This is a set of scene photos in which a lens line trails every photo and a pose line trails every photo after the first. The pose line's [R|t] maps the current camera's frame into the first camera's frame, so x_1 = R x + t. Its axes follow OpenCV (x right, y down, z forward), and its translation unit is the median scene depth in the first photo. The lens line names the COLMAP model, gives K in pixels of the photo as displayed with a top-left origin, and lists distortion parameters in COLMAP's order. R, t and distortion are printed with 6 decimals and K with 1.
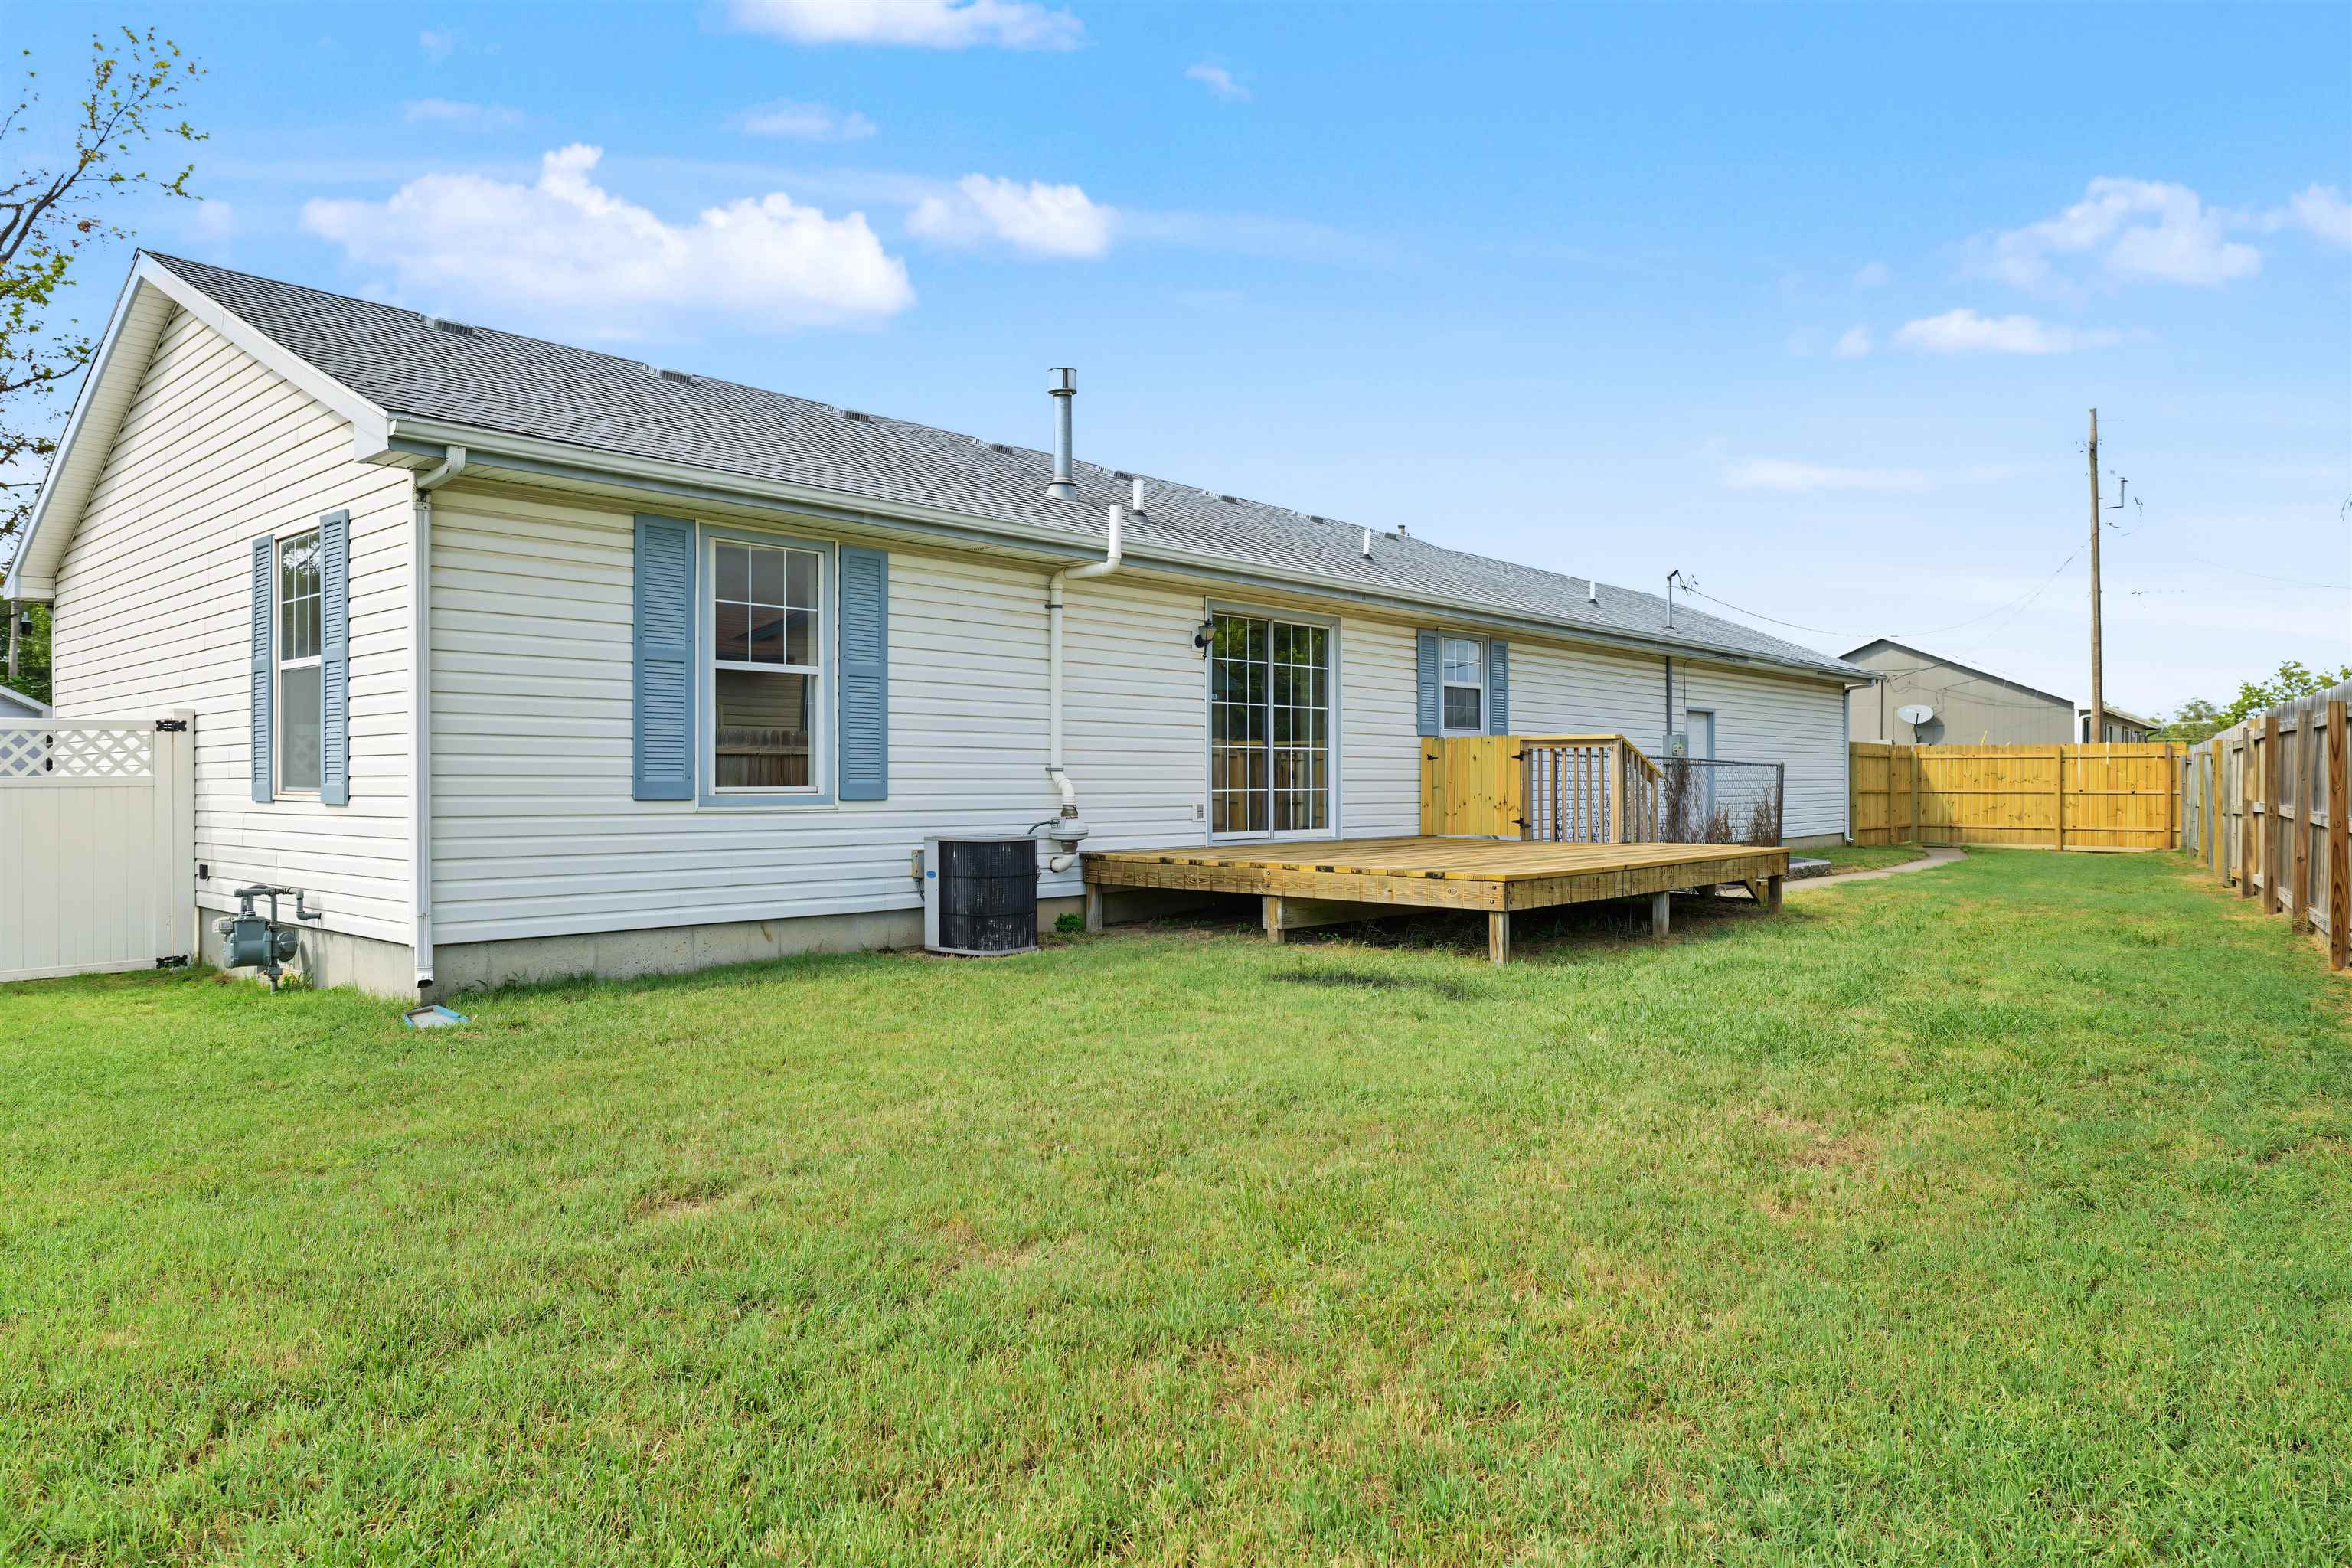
lens RADIAL K [[1450.3, 0, 1176.0], [0, 1450.3, 784.0], [0, 0, 1]] dist [0.000461, -0.002524]
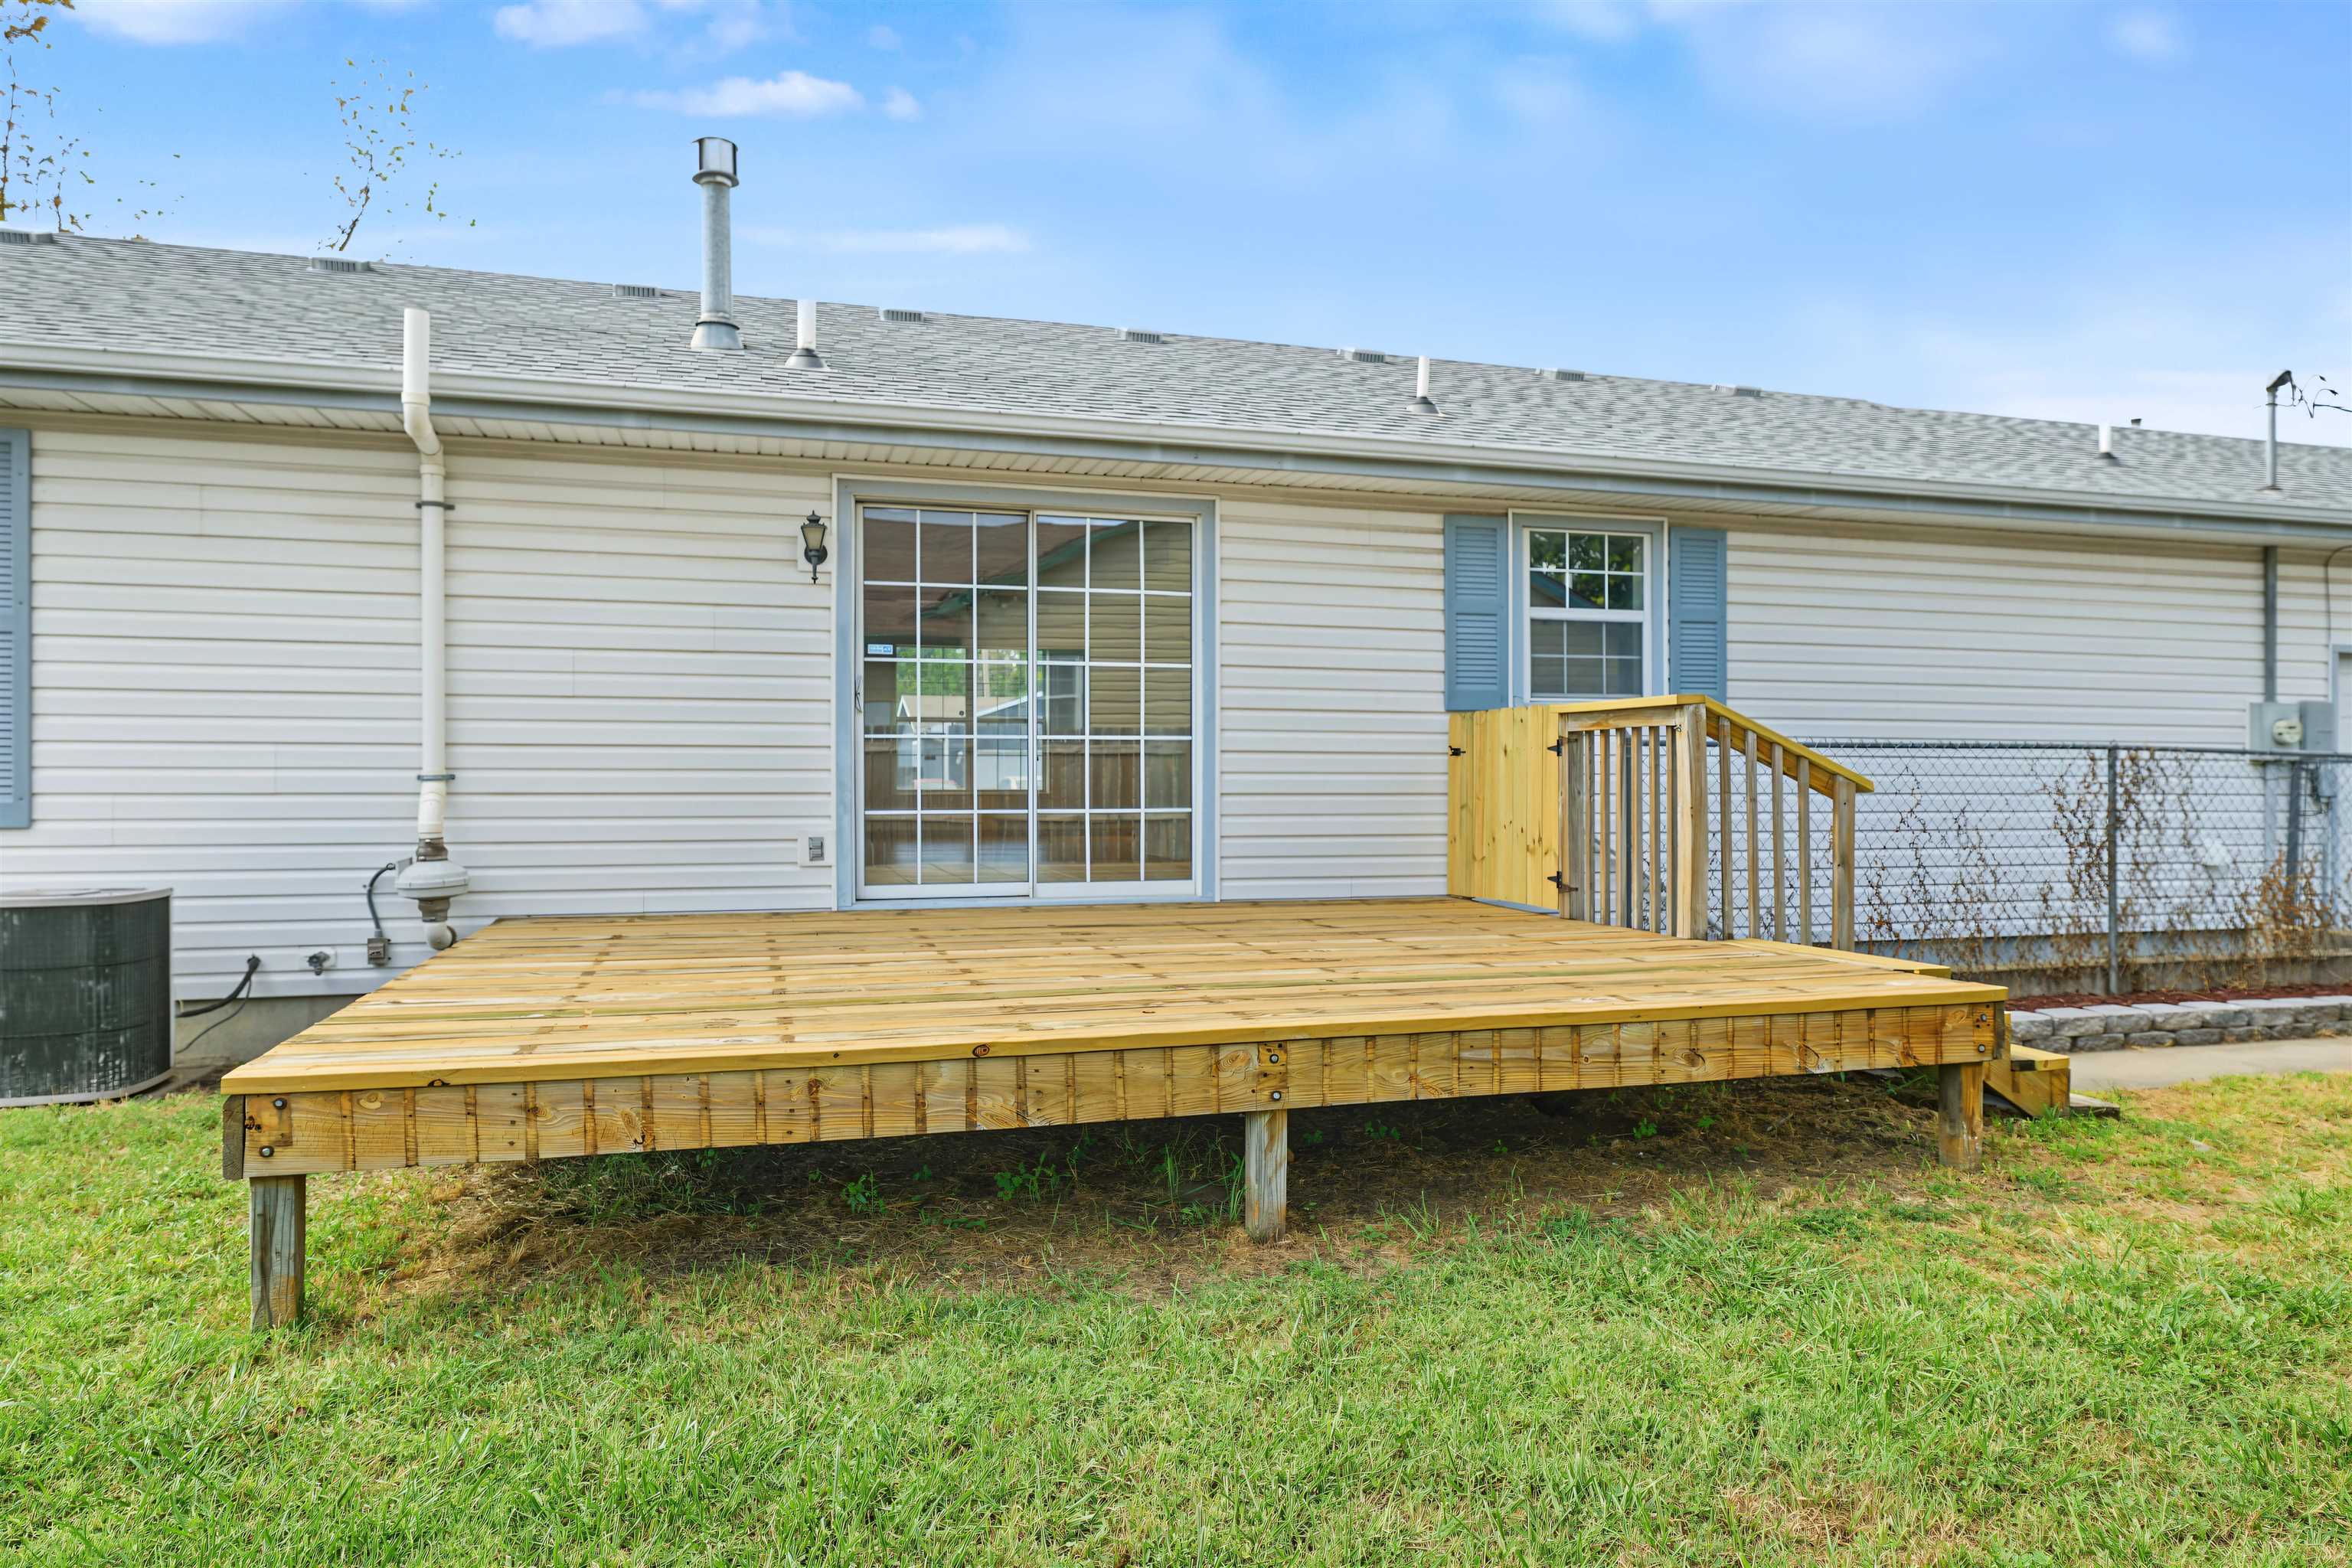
lens RADIAL K [[1534.7, 0, 1176.0], [0, 1534.7, 784.0], [0, 0, 1]] dist [-0.001891, -0.000825]
pose [[0.861703, 0.000807, -0.507412, 0.641466], [-0.001108, 0.999999, -0.000291, -0.009794], [0.507412, 0.000813, 0.861703, 0.782953]]
